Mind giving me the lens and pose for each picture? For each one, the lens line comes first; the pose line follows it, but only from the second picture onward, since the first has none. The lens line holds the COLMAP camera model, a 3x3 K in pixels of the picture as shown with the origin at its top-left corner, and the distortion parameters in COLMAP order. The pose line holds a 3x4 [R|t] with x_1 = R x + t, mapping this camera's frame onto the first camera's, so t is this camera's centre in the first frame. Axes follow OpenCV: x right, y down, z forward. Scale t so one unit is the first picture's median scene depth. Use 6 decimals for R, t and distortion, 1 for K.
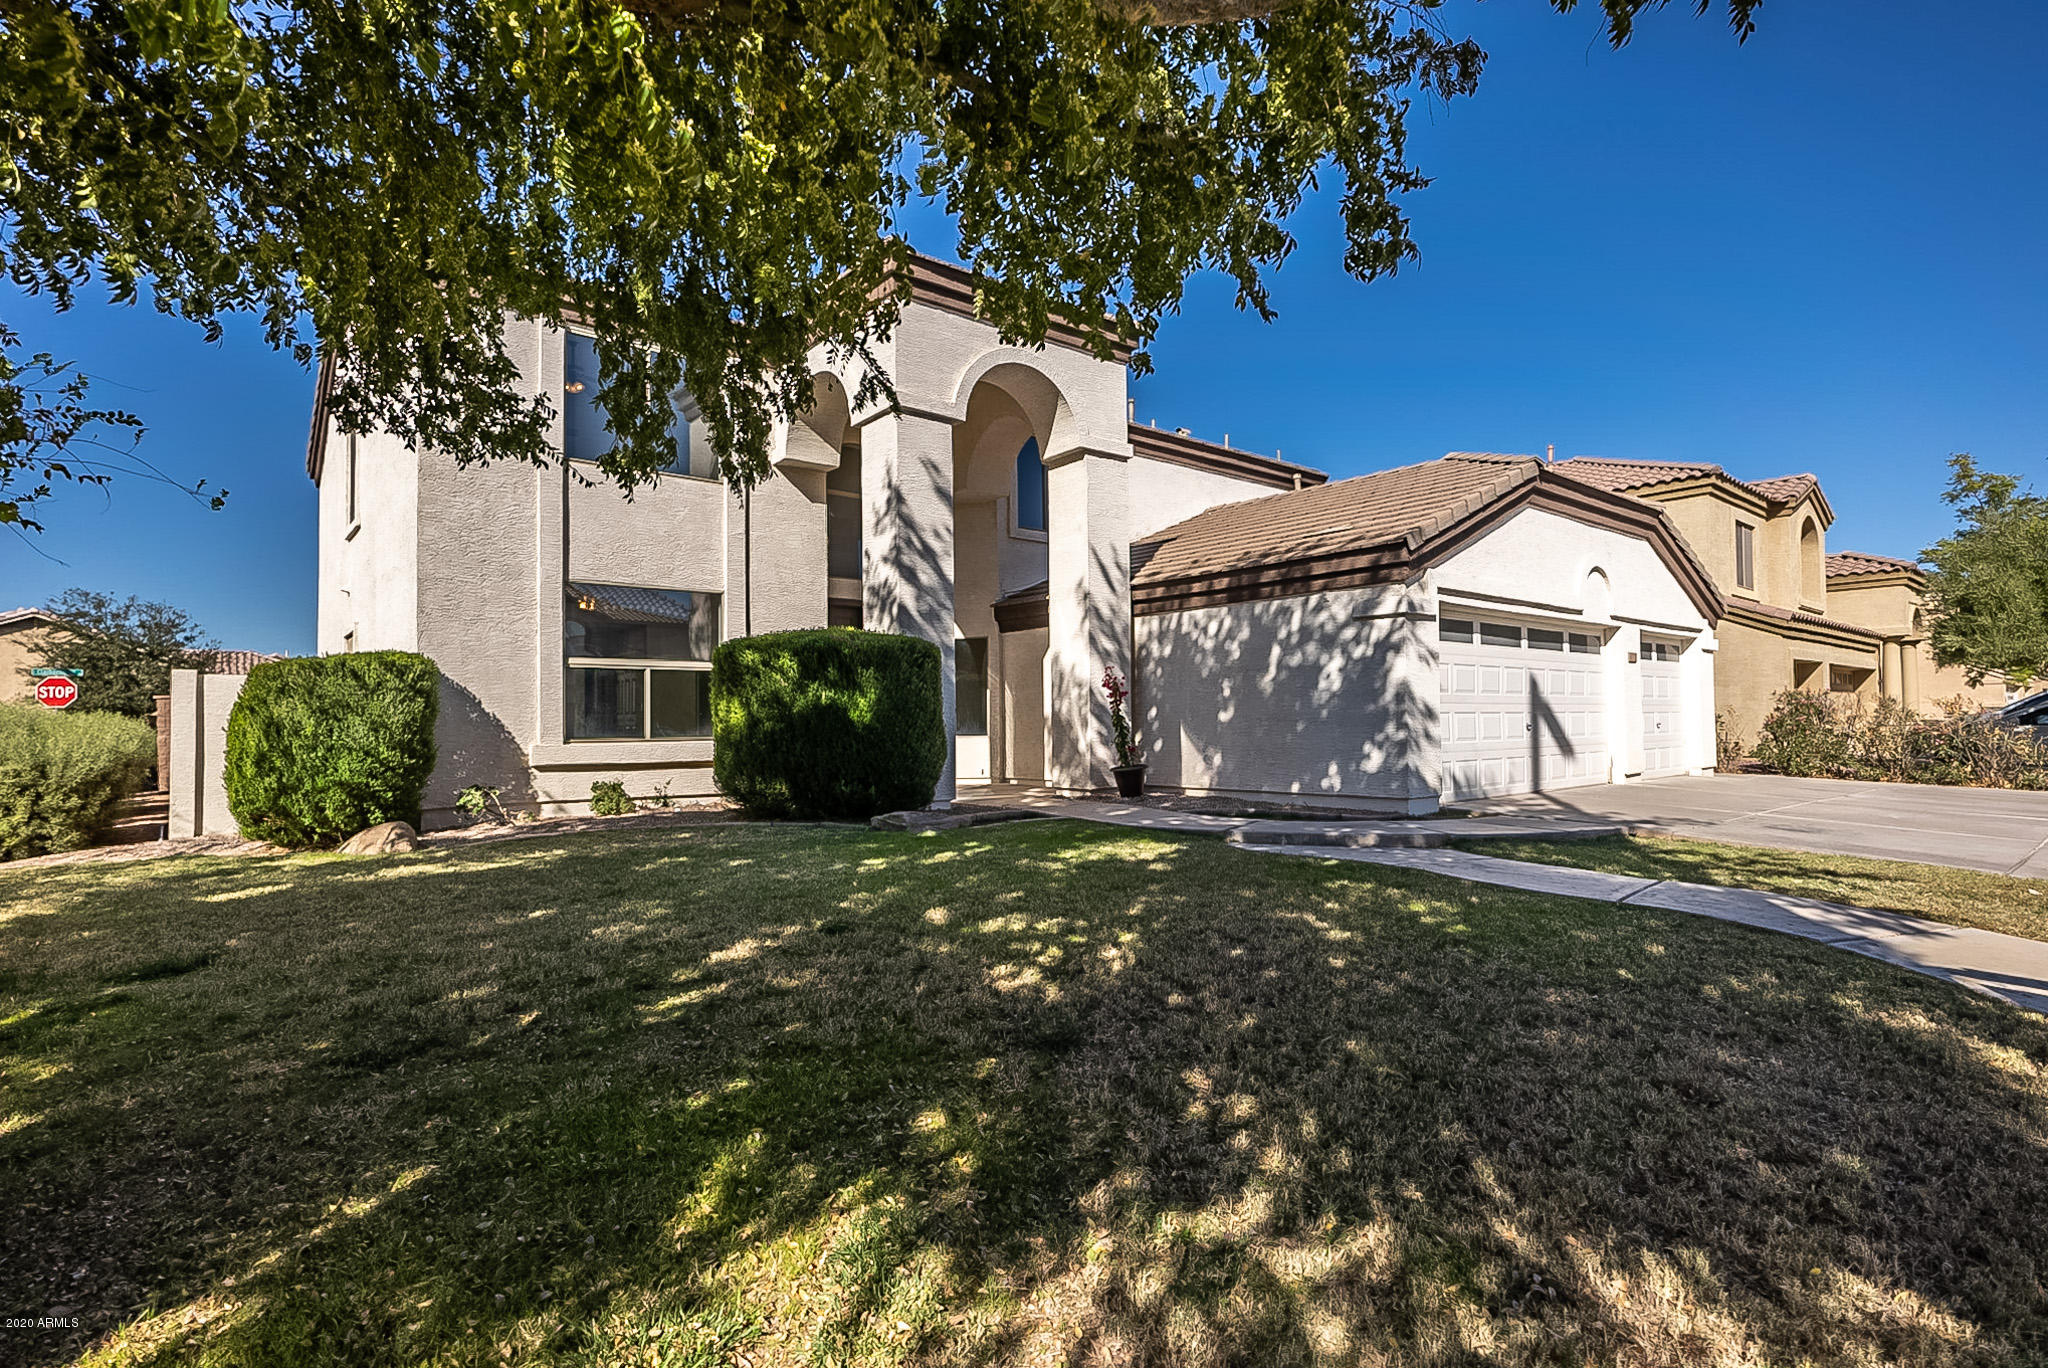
lens RADIAL K [[944.0, 0, 1022.0], [0, 944.0, 688.2], [0, 0, 1]] dist [-0.006033, 0.001261]
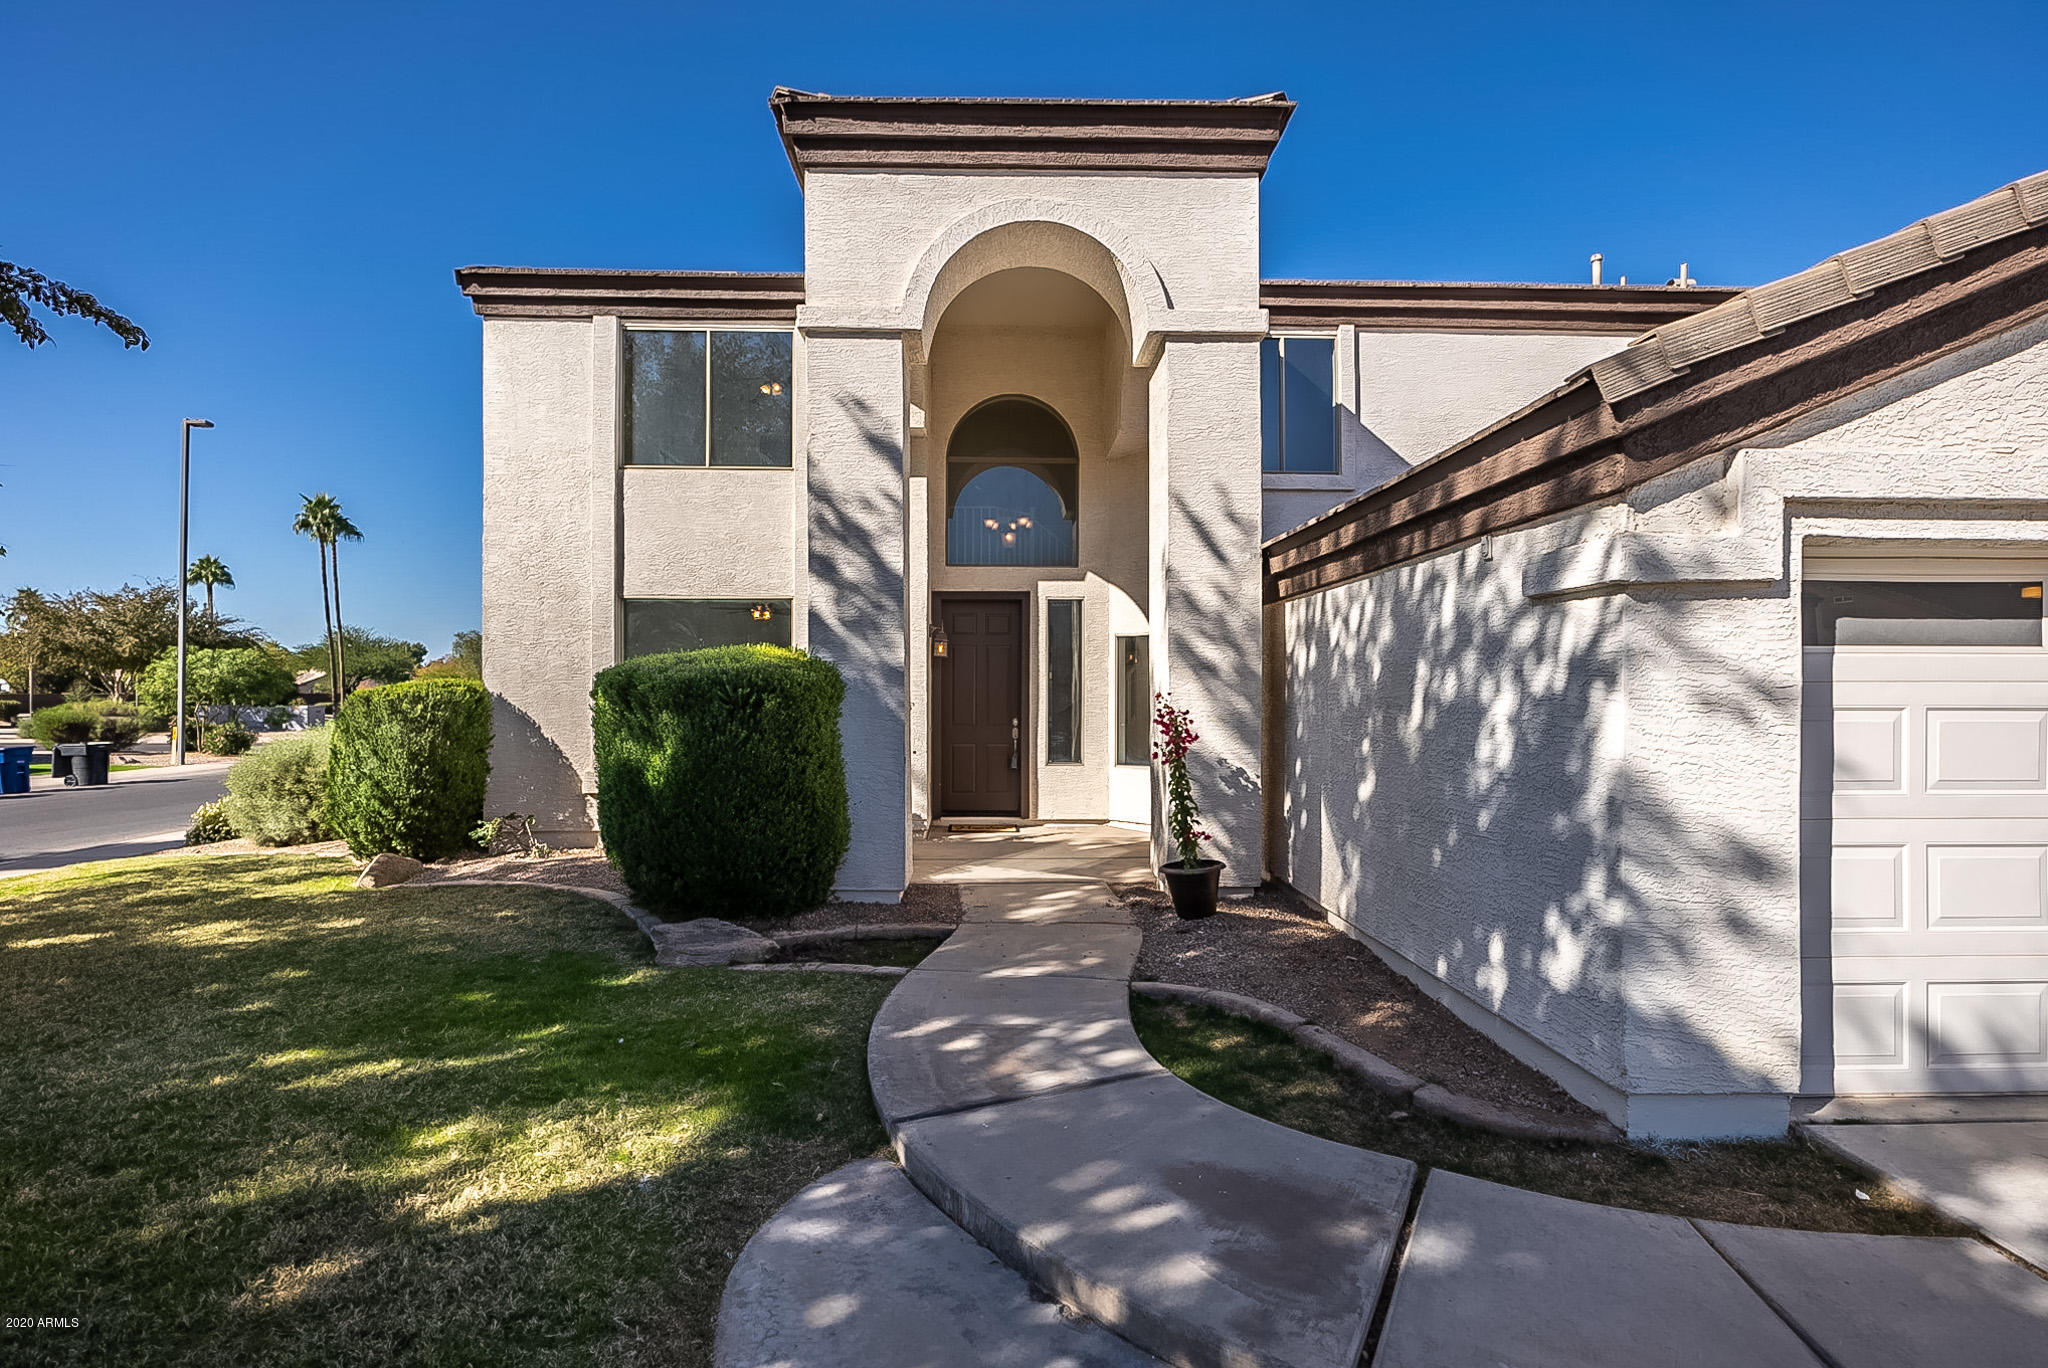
lens RADIAL K [[898.2, 0, 1013.6], [0, 898.2, 683.3], [0, 0, 1]] dist [0.003361, 0.001640]
pose [[0.805782, 0.003551, -0.592201, 0.390158], [0.012561, 0.999655, 0.023086, -0.047267], [0.592079, -0.026041, 0.805459, 0.537687]]
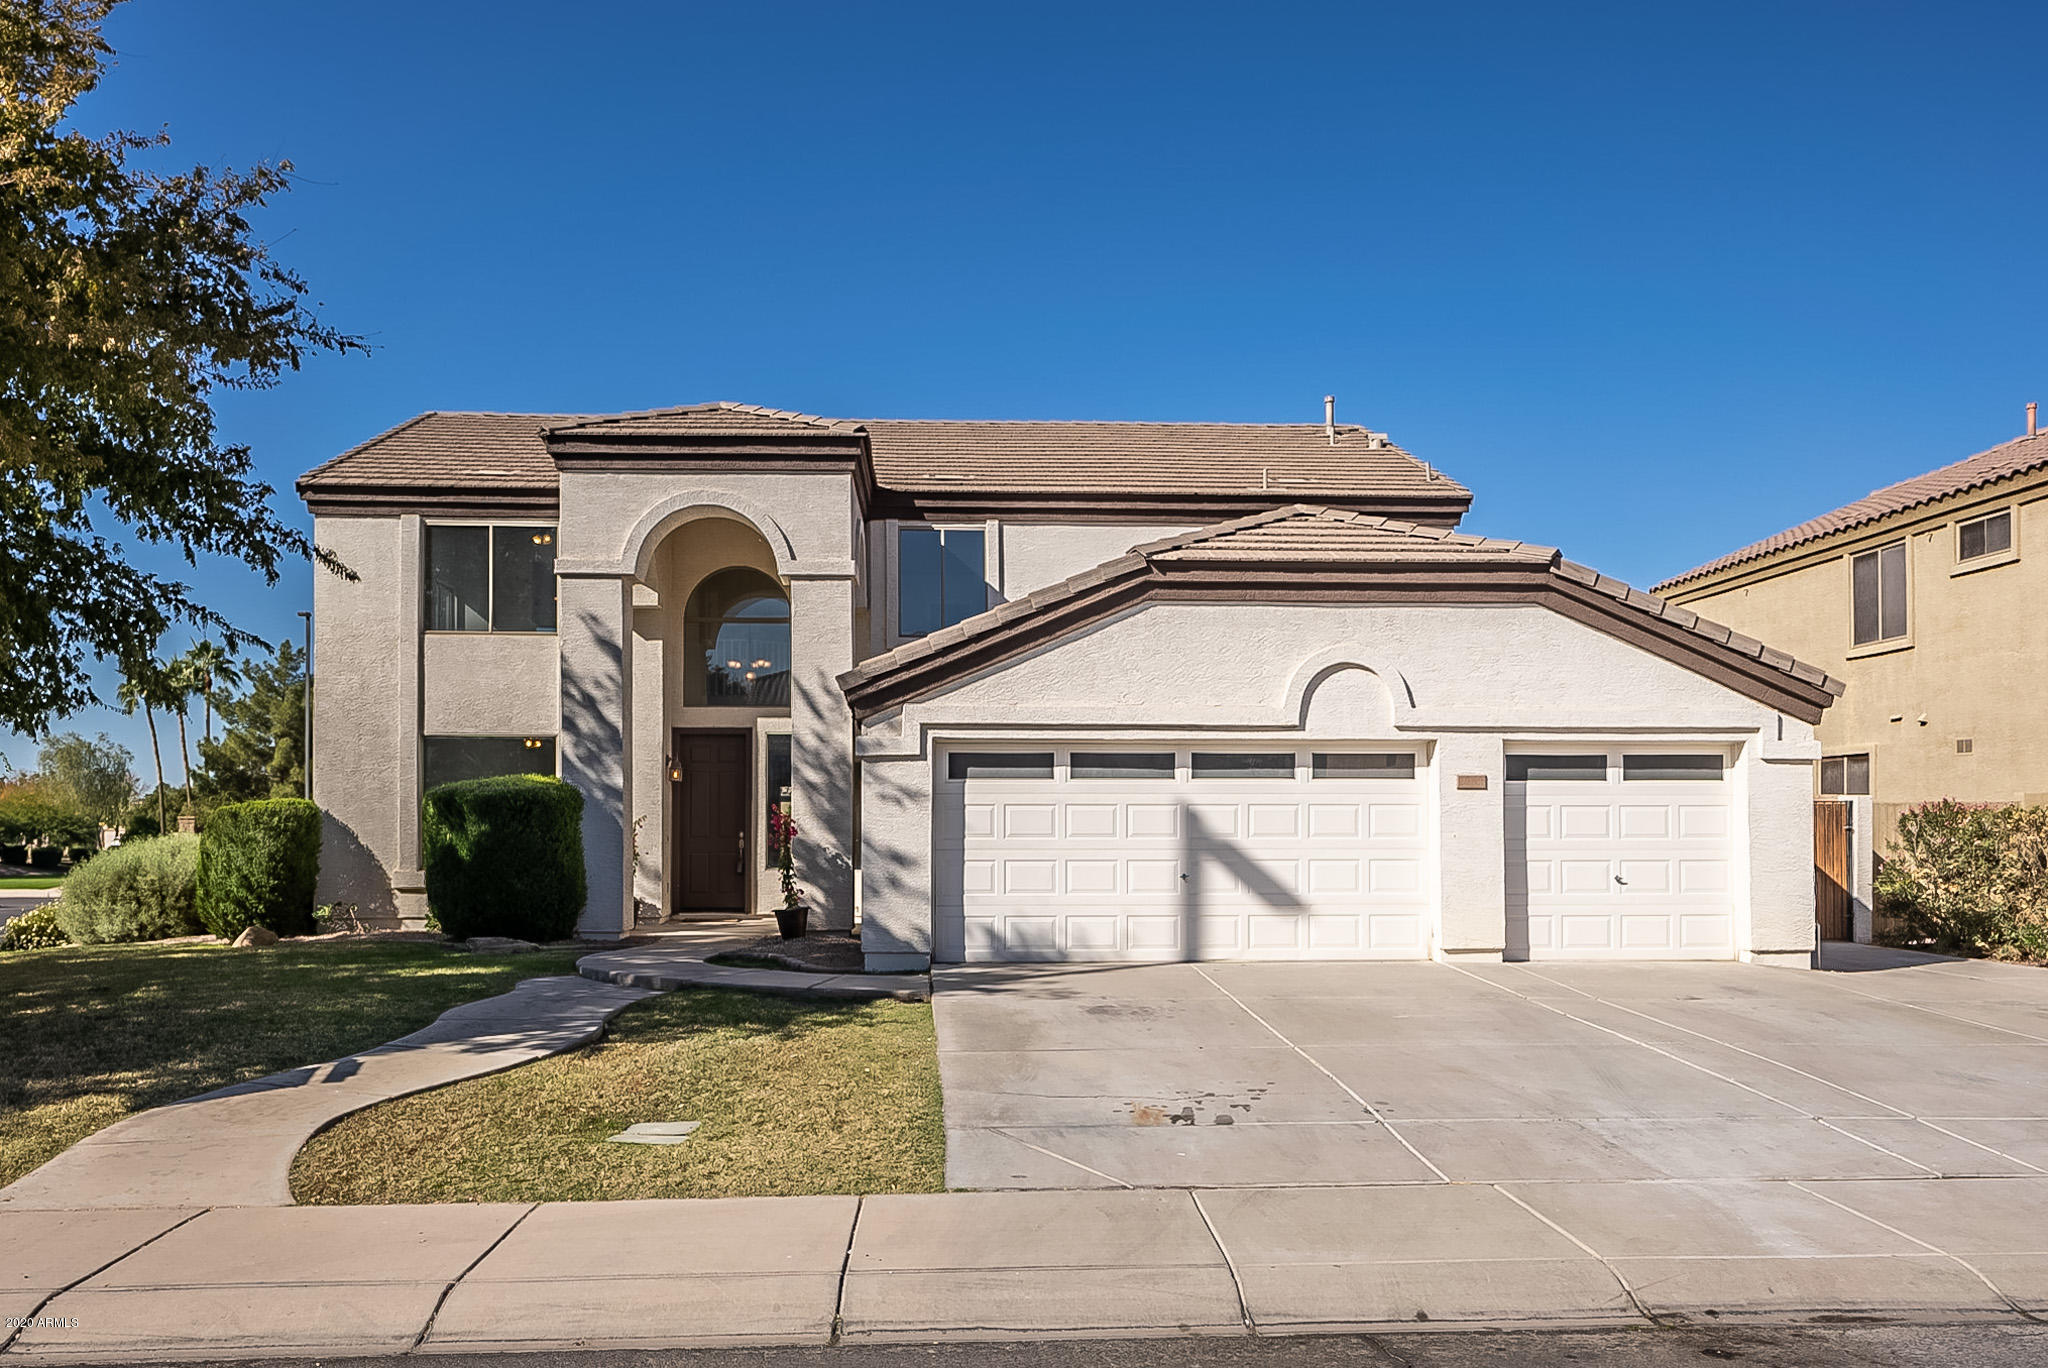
lens RADIAL K [[1519.0, 0, 960.7], [0, 1519.0, 796.6], [0, 0, 1]] dist [0.009357, 0.002992]
pose [[0.805182, -0.005881, -0.592999, 1.301160], [0.012877, 0.999888, 0.007568, -0.043941], [0.592888, -0.013730, 0.805168, -0.167880]]
